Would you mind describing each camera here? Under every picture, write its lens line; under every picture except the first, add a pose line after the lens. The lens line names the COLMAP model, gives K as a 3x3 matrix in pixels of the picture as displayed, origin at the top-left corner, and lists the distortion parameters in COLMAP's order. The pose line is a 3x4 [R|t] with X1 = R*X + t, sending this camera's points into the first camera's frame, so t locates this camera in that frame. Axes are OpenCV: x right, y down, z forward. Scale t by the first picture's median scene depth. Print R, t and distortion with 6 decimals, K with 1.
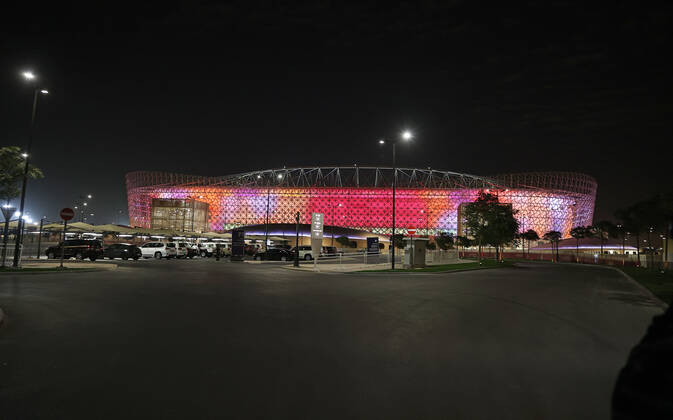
lens RADIAL K [[292.0, 0, 334.1], [0, 292.0, 212.2], [0, 0, 1]] dist [-0.000069, 0.000157]
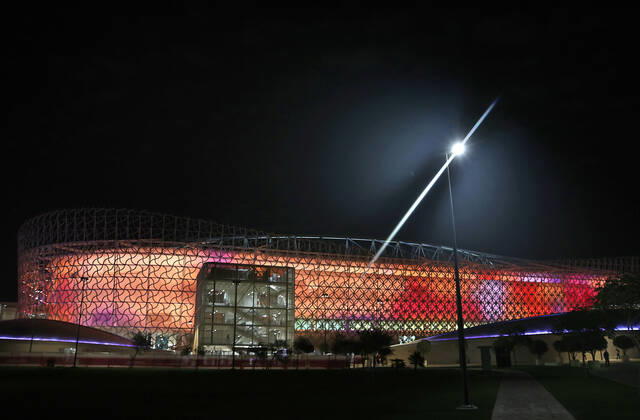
lens RADIAL K [[503.7, 0, 314.0], [0, 503.7, 210.2], [0, 0, 1]] dist [-0.094026, 0.052807]
pose [[0.929568, 0.076132, 0.360703, -0.977482], [-0.018590, 0.986879, -0.160387, -0.017050], [-0.368181, 0.142386, 0.918787, 0.054084]]
